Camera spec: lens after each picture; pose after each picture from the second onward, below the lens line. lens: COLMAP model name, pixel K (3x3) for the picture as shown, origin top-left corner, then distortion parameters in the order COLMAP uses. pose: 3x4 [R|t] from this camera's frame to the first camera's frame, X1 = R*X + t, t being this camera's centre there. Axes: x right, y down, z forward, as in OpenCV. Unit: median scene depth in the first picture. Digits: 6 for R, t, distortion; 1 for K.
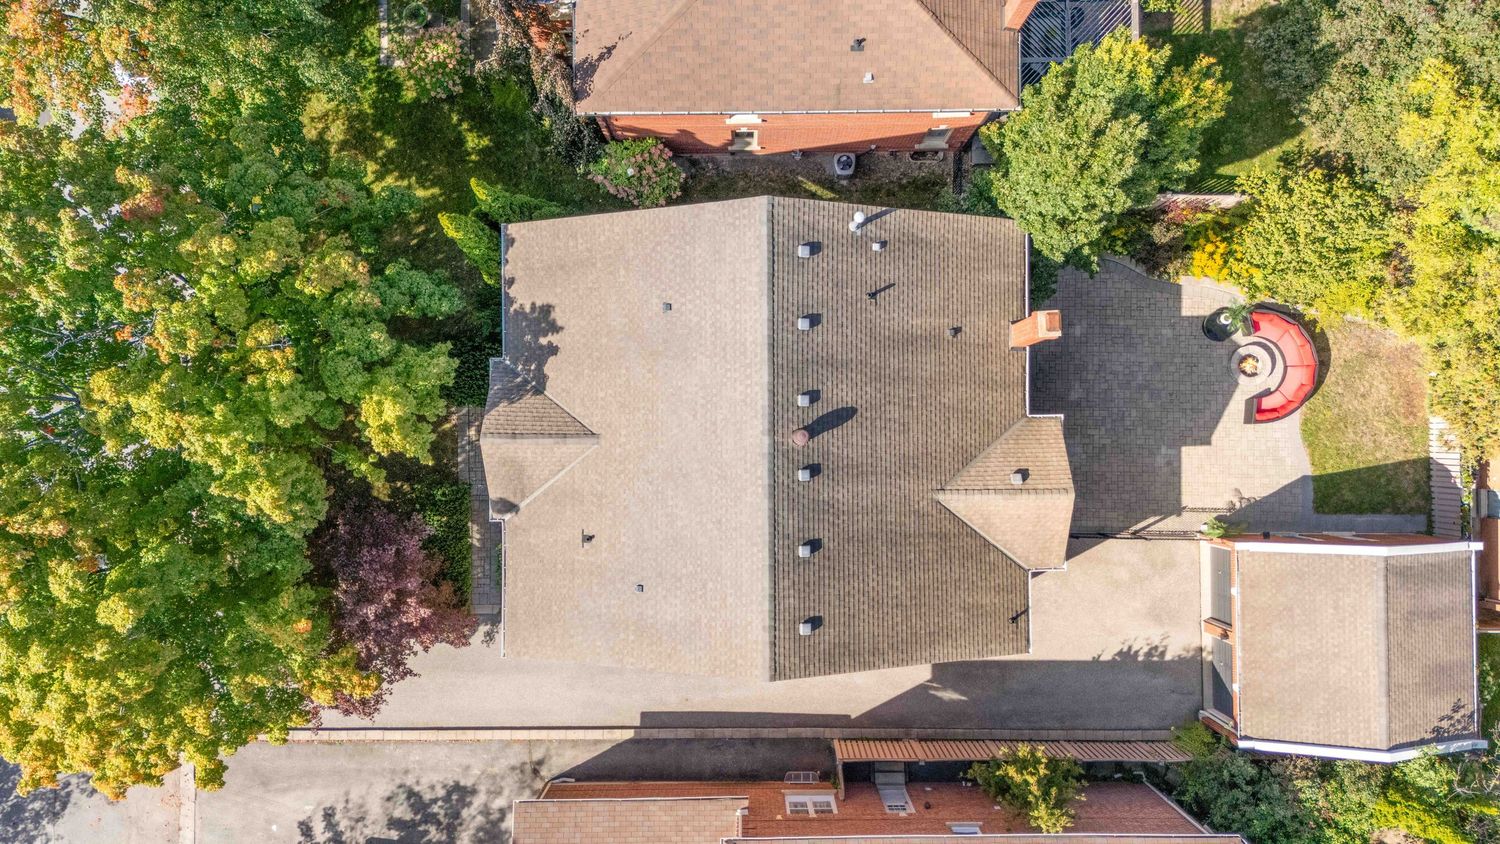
lens RADIAL K [[1102.4, 0, 752.5], [0, 1102.4, 420.9], [0, 0, 1]] dist [0.070721, -0.063236]
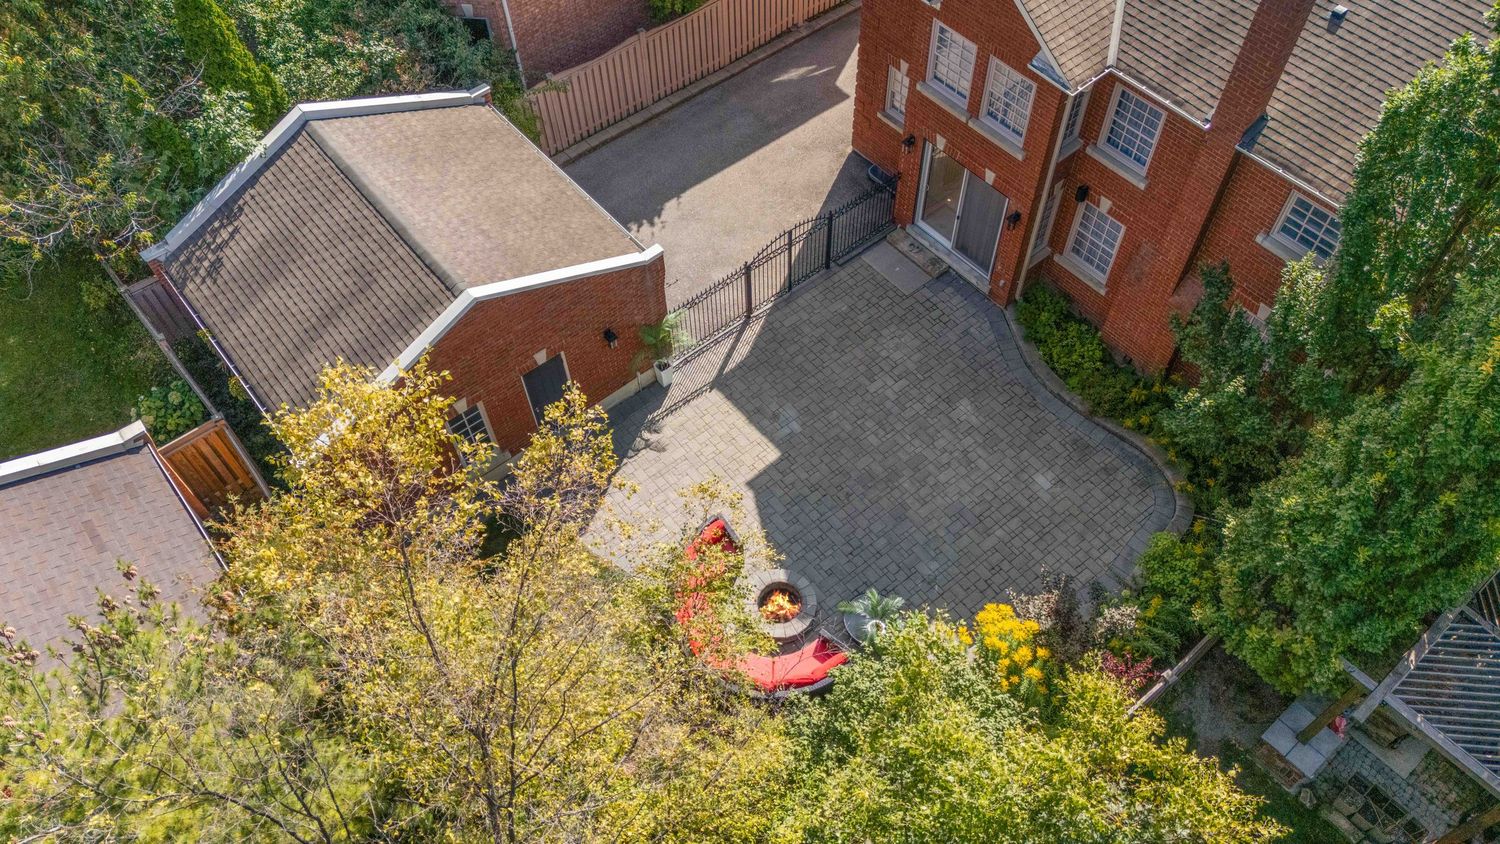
lens RADIAL K [[1093.0, 0, 754.9], [0, 1093.0, 419.1], [0, 0, 1]] dist [0.073150, -0.075416]
pose [[-0.771232, 0.529413, -0.353444, 0.664108], [-0.635851, -0.614623, 0.466832, -0.260583], [0.029912, 0.584773, 0.810645, 0.579780]]
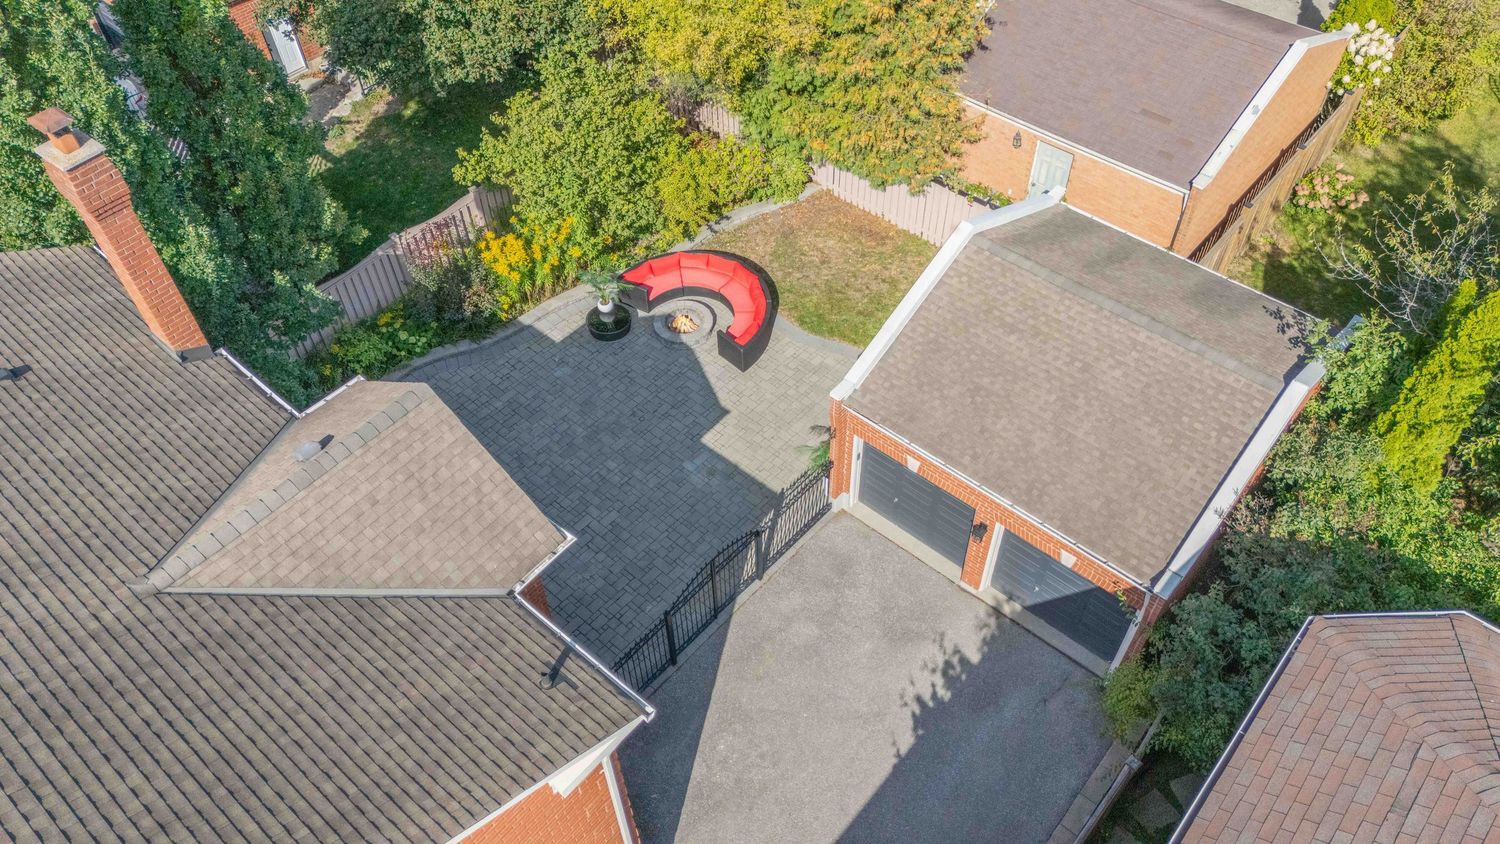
lens RADIAL K [[1102.4, 0, 752.5], [0, 1102.4, 420.9], [0, 0, 1]] dist [0.070721, -0.063236]
pose [[0.657411, -0.580471, 0.480483, 0.135261], [0.753511, 0.501665, -0.424916, 0.326949], [0.005610, 0.641394, 0.767191, 0.591352]]
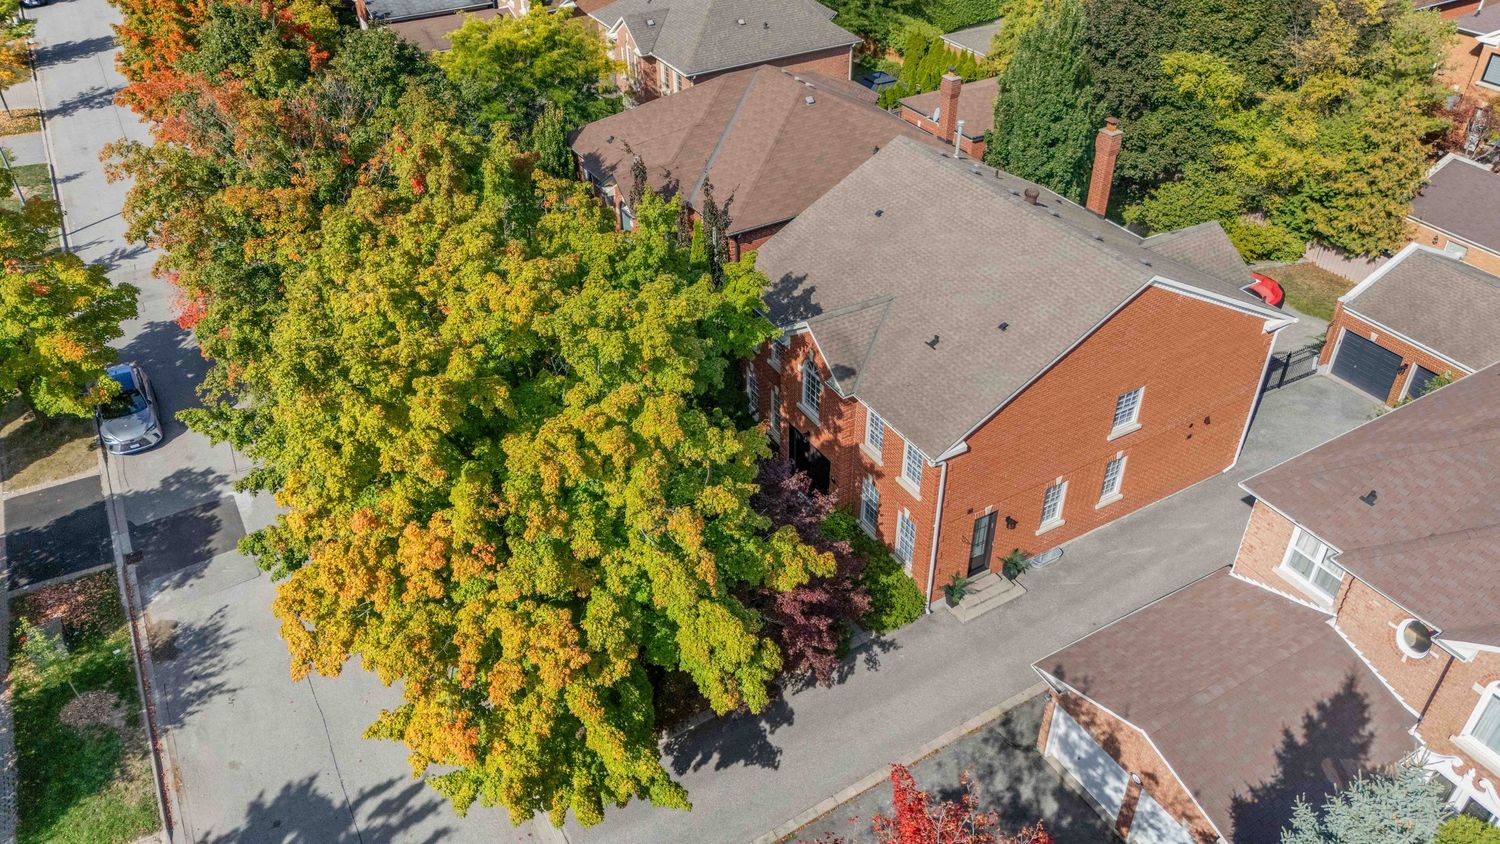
lens RADIAL K [[1084.6, 0, 744.5], [0, 1084.6, 423.3], [0, 0, 1]] dist [0.057557, -0.073268]
pose [[0.872766, -0.297328, 0.387139, -0.676199], [0.488133, 0.527592, -0.695250, 0.723407], [0.002466, 0.795765, 0.605600, 0.369958]]
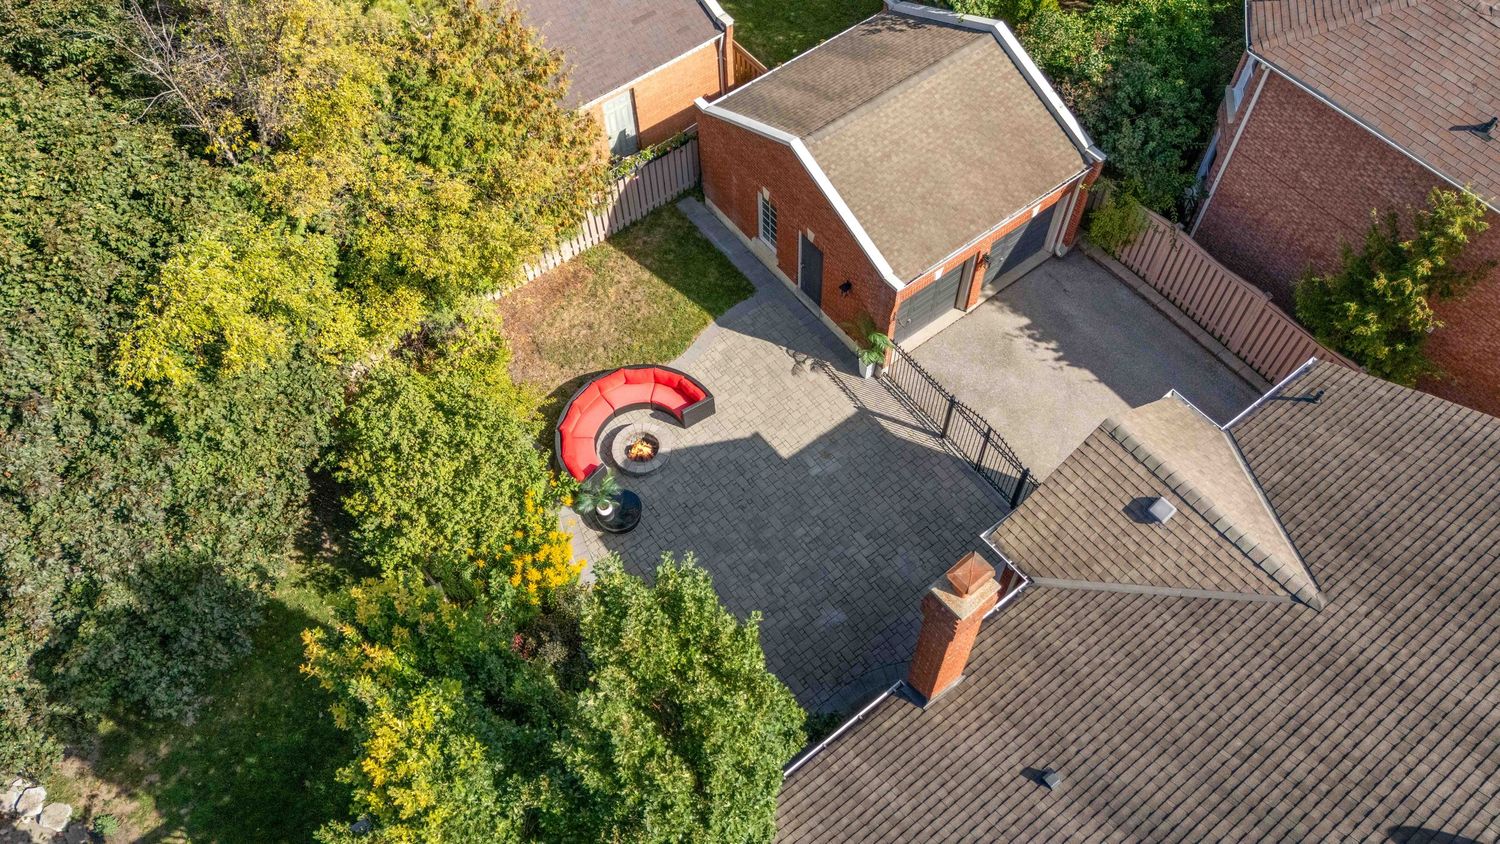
lens RADIAL K [[1100.8, 0, 752.3], [0, 1100.8, 420.7], [0, 0, 1]] dist [0.076862, -0.072708]
pose [[-0.603922, -0.668018, 0.434776, 0.138783], [0.797033, -0.509037, 0.324992, -0.229281], [0.004217, 0.542801, 0.839851, 0.475654]]
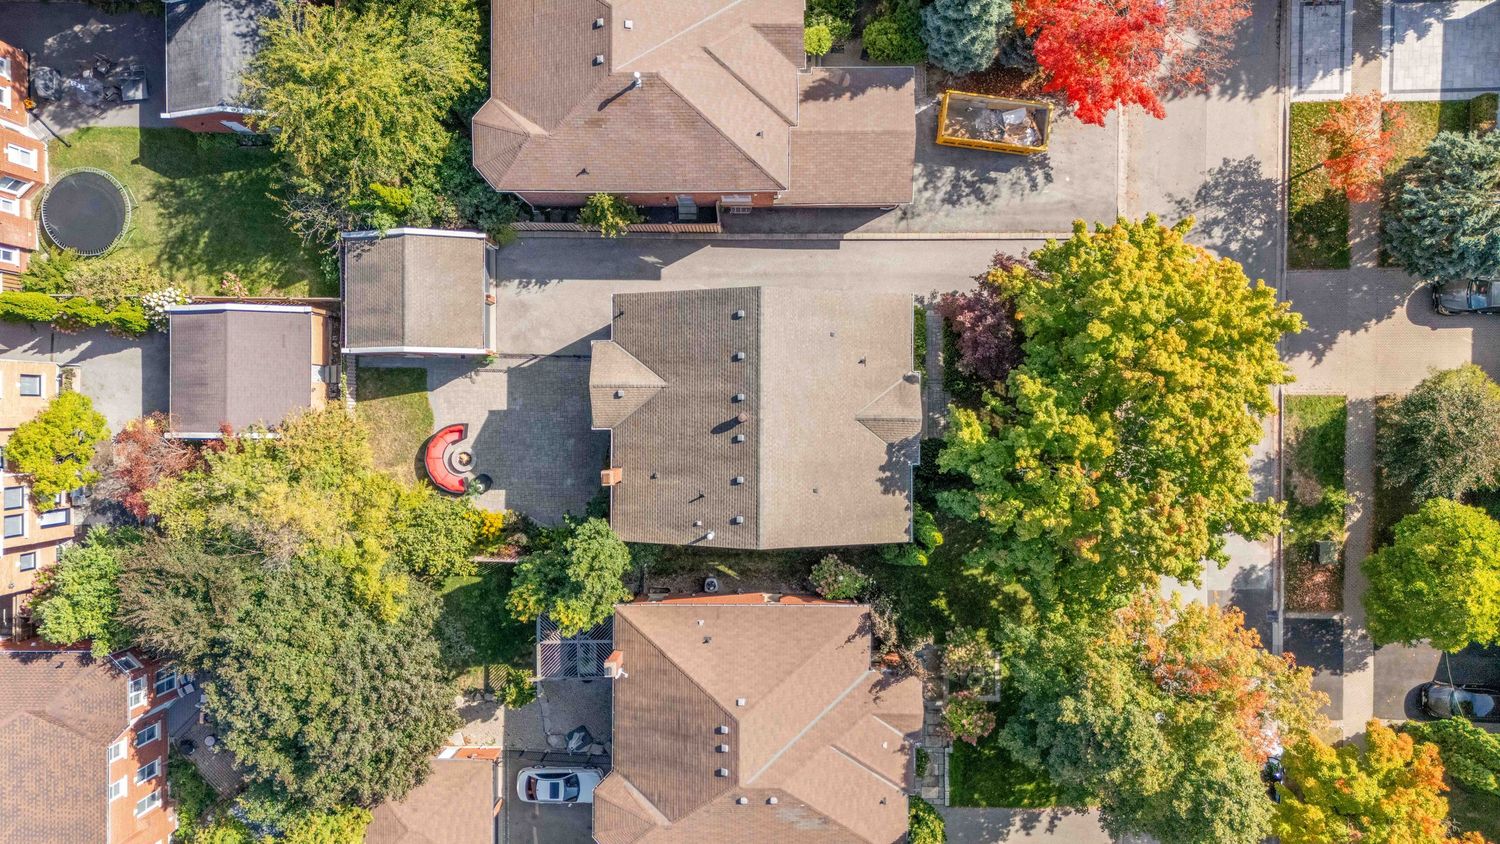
lens RADIAL K [[1102.4, 0, 752.5], [0, 1102.4, 420.9], [0, 0, 1]] dist [0.070721, -0.063236]
pose [[-0.999827, -0.008937, 0.016288, -0.002083], [0.009104, -0.999906, 0.010247, -0.007243], [0.016194, 0.010393, 0.999815, -0.687885]]
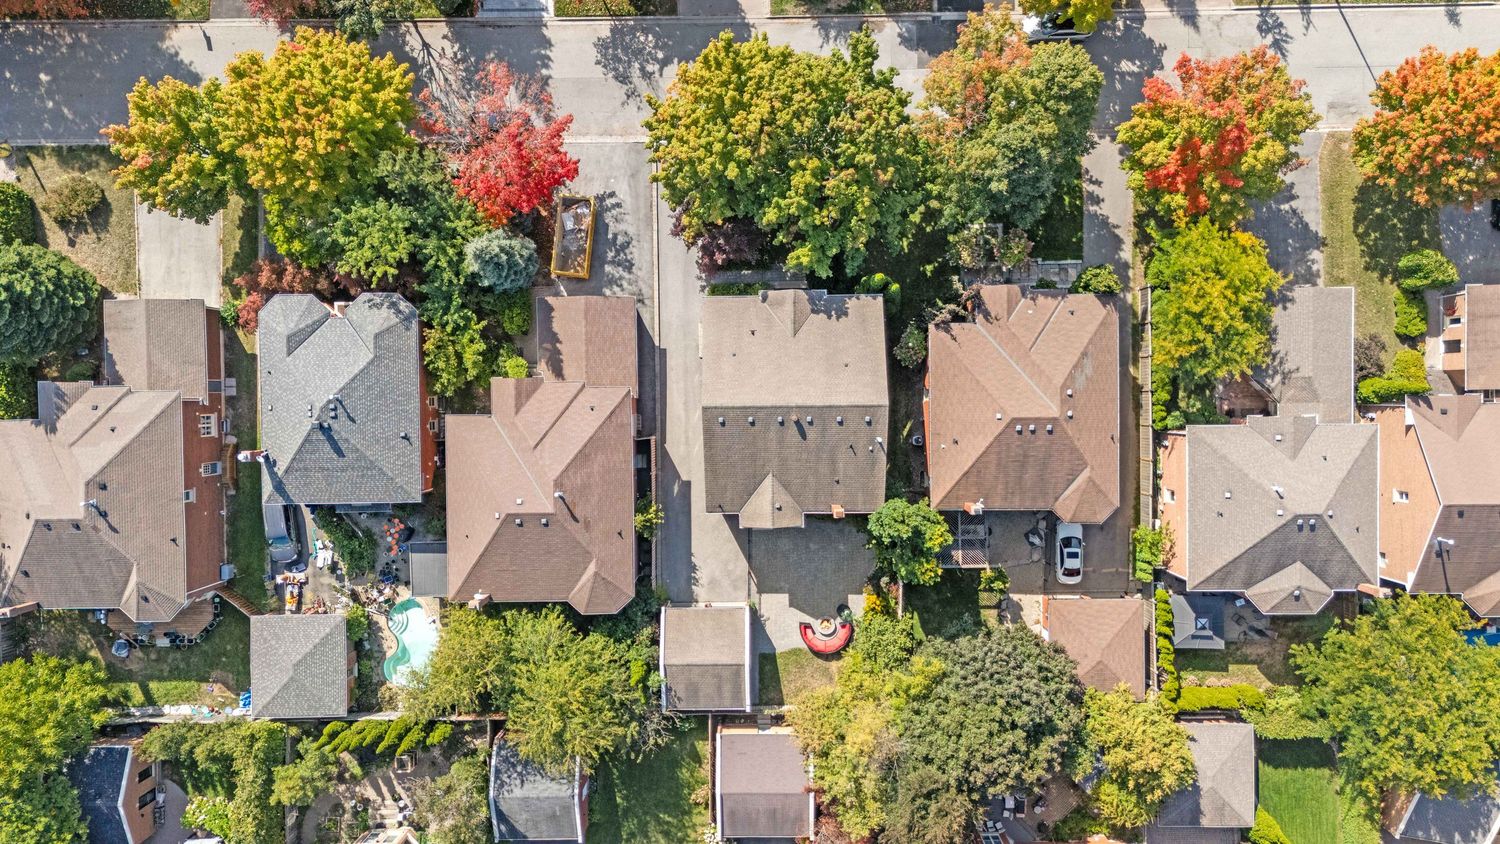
lens RADIAL K [[1097.2, 0, 751.1], [0, 1097.2, 420.3], [0, 0, 1]] dist [0.078073, -0.076847]
pose [[0.004591, 0.999763, 0.021270, -0.004750], [-0.999456, 0.003892, 0.032762, 0.028112], [0.032671, -0.021409, 0.999237, -1.300615]]
